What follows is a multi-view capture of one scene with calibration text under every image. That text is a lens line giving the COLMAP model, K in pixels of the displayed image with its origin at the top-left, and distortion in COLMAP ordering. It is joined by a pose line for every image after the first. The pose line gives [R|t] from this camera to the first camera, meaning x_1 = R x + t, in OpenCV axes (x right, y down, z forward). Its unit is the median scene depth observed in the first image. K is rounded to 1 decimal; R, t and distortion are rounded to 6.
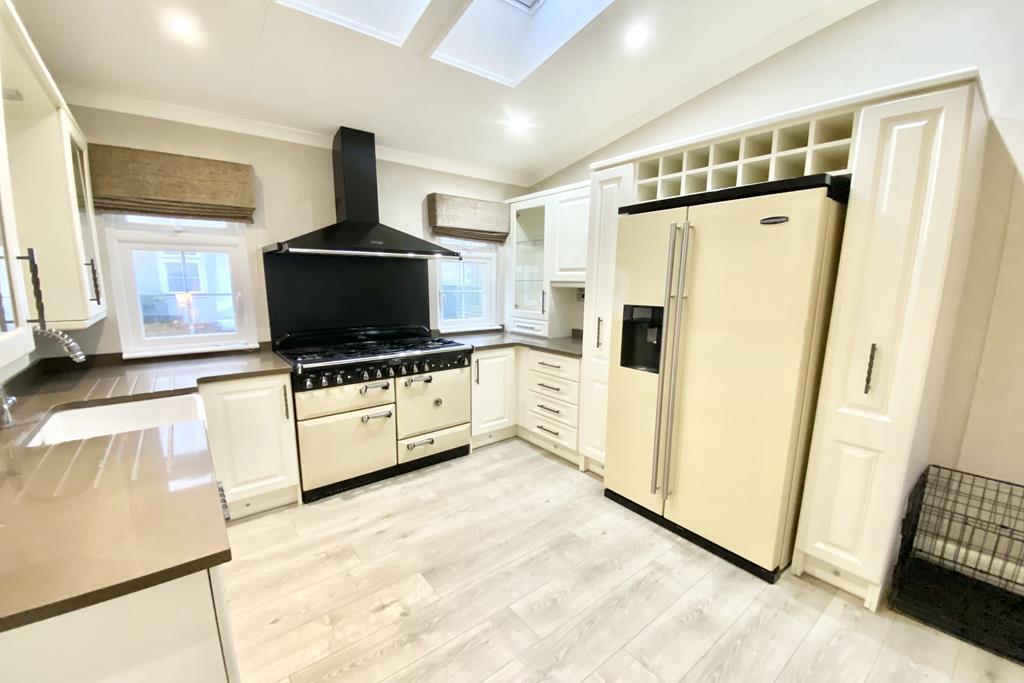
lens RADIAL K [[407.3, 0, 510.3], [0, 407.3, 353.9], [0, 0, 1]] dist [0.026136, -0.024363]
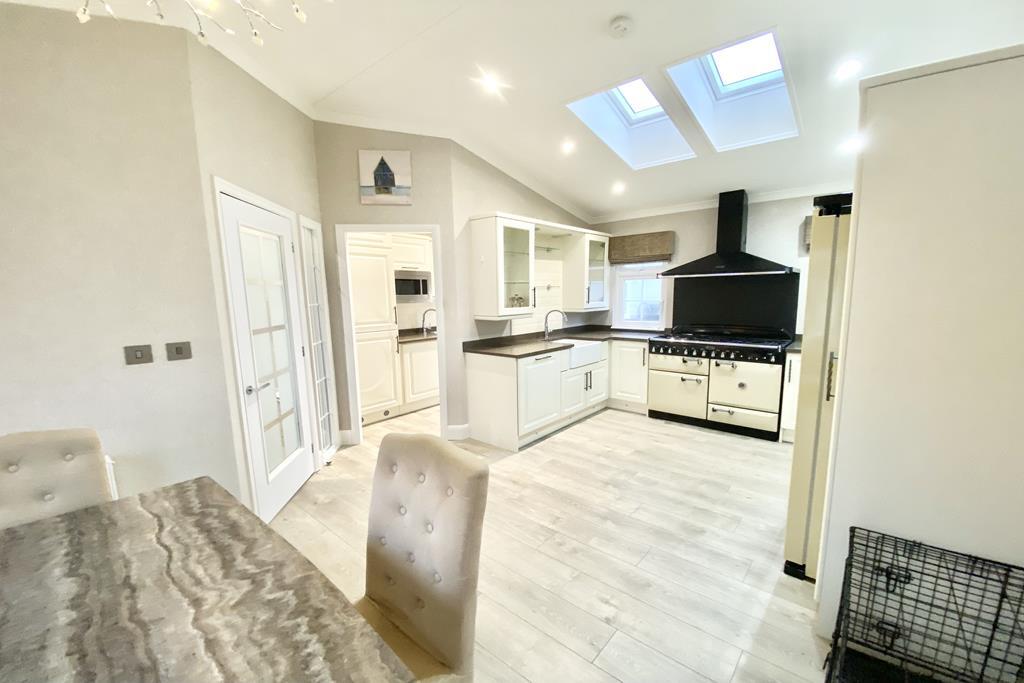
lens RADIAL K [[407.3, 0, 510.3], [0, 407.3, 353.9], [0, 0, 1]] dist [0.026136, -0.024363]
pose [[0.186282, 0.133267, -0.973416, 1.068787], [-0.158775, 0.981819, 0.104033, 0.003191], [0.969582, 0.135175, 0.204054, 0.008134]]
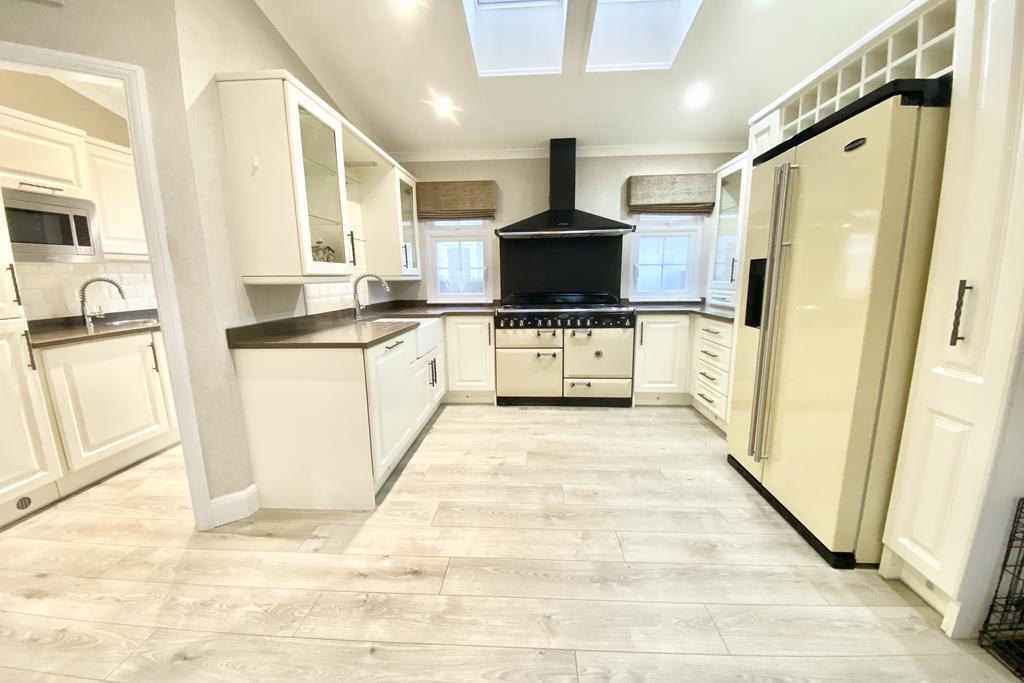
lens RADIAL K [[407.3, 0, 510.3], [0, 407.3, 353.9], [0, 0, 1]] dist [0.026136, -0.024363]
pose [[0.747481, 0.106216, -0.655737, 0.470460], [-0.099365, 0.993906, 0.047724, 0.100414], [0.656810, 0.029484, 0.753480, -0.085098]]
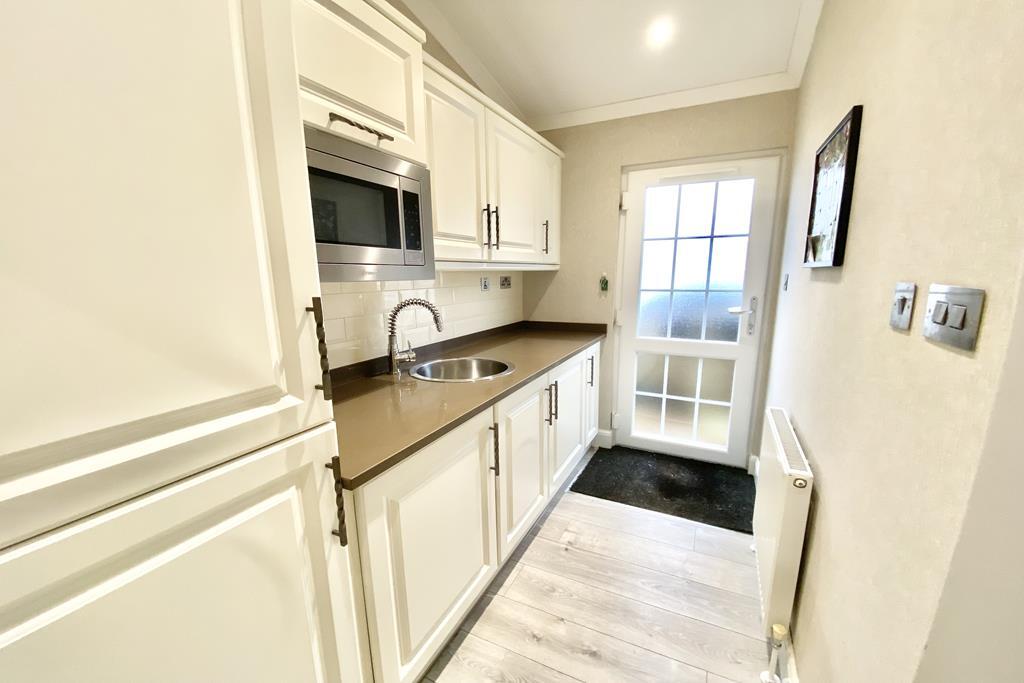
lens RADIAL K [[407.3, 0, 510.3], [0, 407.3, 353.9], [0, 0, 1]] dist [0.026136, -0.024363]
pose [[0.422481, 0.167603, -0.890741, -0.403269], [-0.154403, 0.981698, 0.111484, 0.046850], [0.893123, 0.090433, 0.440628, -0.143063]]
